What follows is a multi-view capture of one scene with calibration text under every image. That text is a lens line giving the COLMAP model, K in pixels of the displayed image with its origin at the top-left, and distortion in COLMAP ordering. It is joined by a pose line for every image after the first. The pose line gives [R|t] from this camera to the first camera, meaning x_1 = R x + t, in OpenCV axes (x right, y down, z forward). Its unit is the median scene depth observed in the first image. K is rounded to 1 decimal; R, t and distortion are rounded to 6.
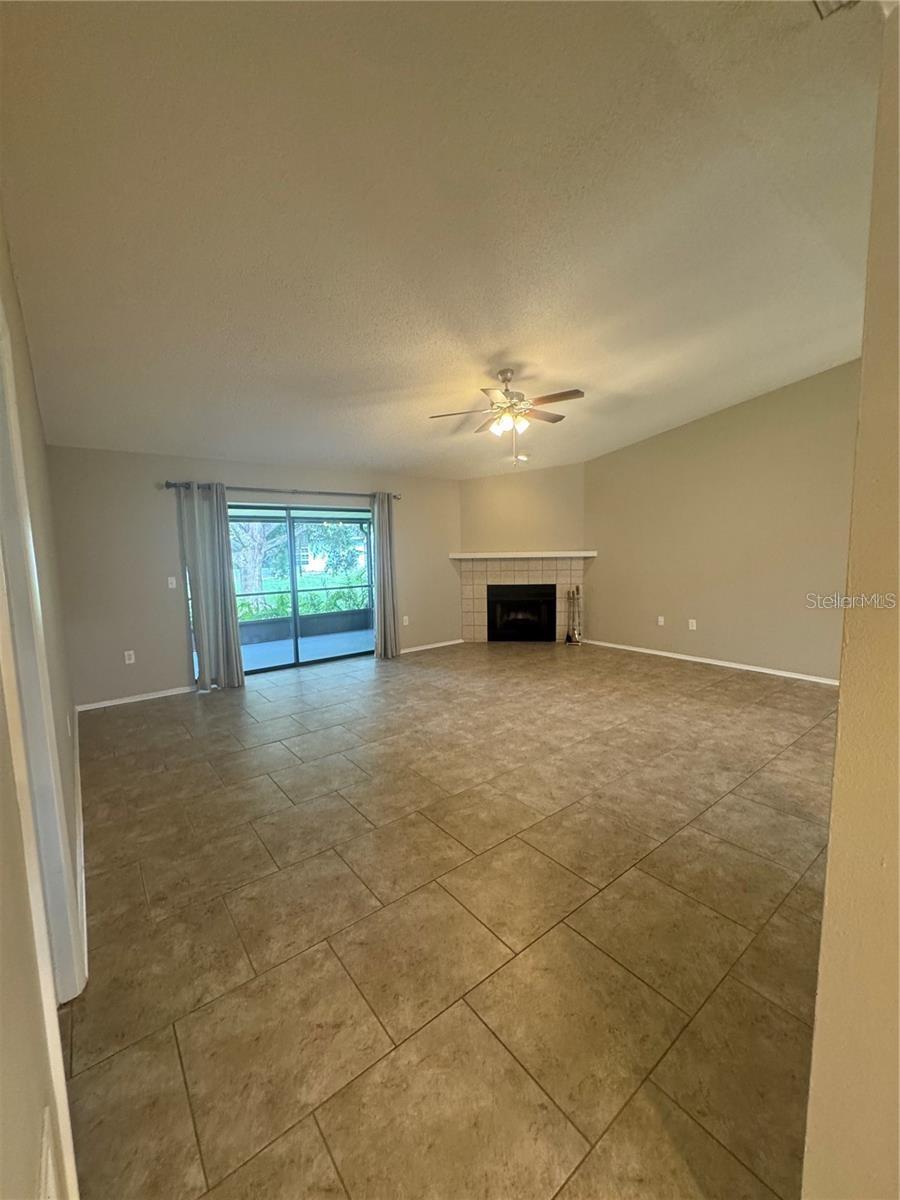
lens RADIAL K [[479.9, 0, 457.3], [0, 479.9, 598.4], [0, 0, 1]] dist [-0.003124, 0.000397]
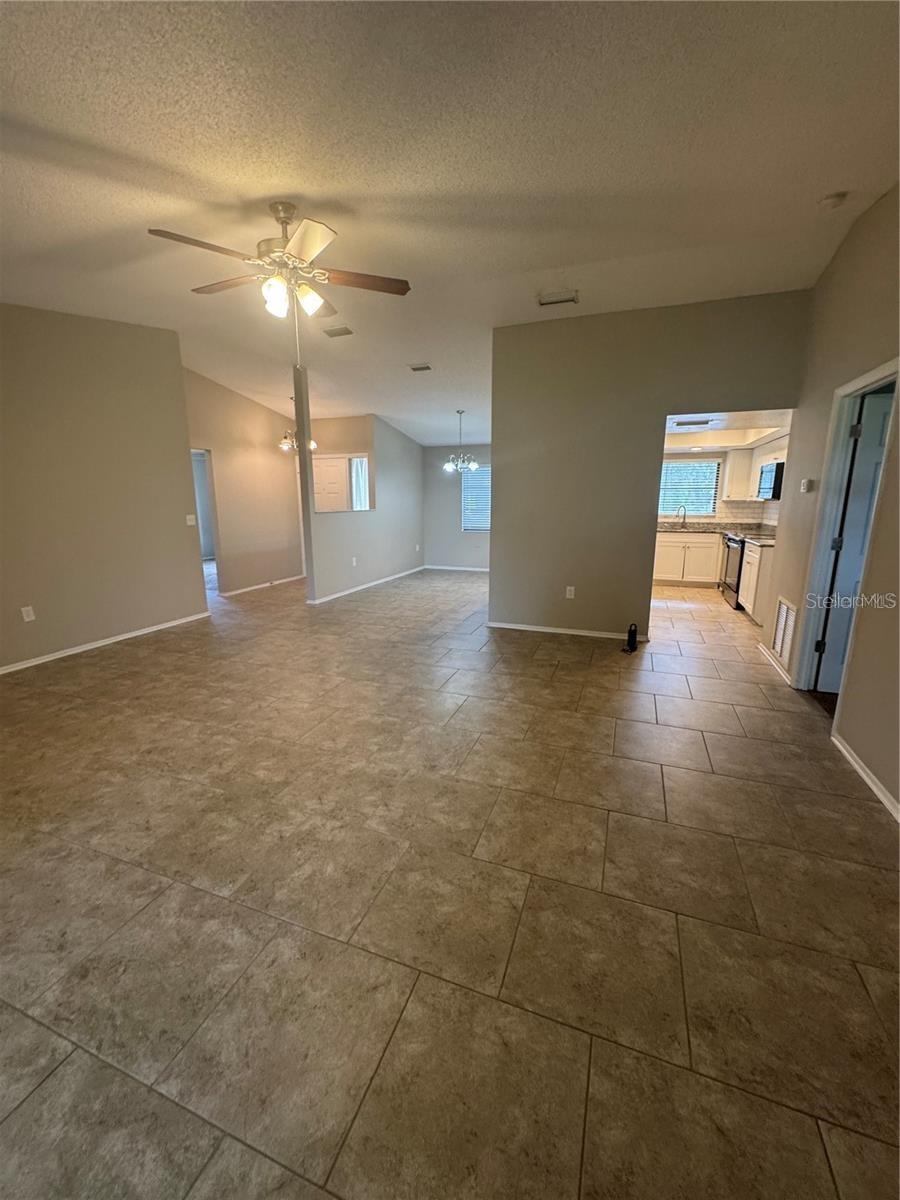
lens RADIAL K [[479.9, 0, 446.2], [0, 479.9, 595.4], [0, 0, 1]] dist [-0.003124, 0.000397]
pose [[-0.504466, -0.153820, 0.849620, -0.473025], [0.104771, 0.965827, 0.237067, -0.085402], [-0.857051, 0.208608, -0.471111, 0.938207]]
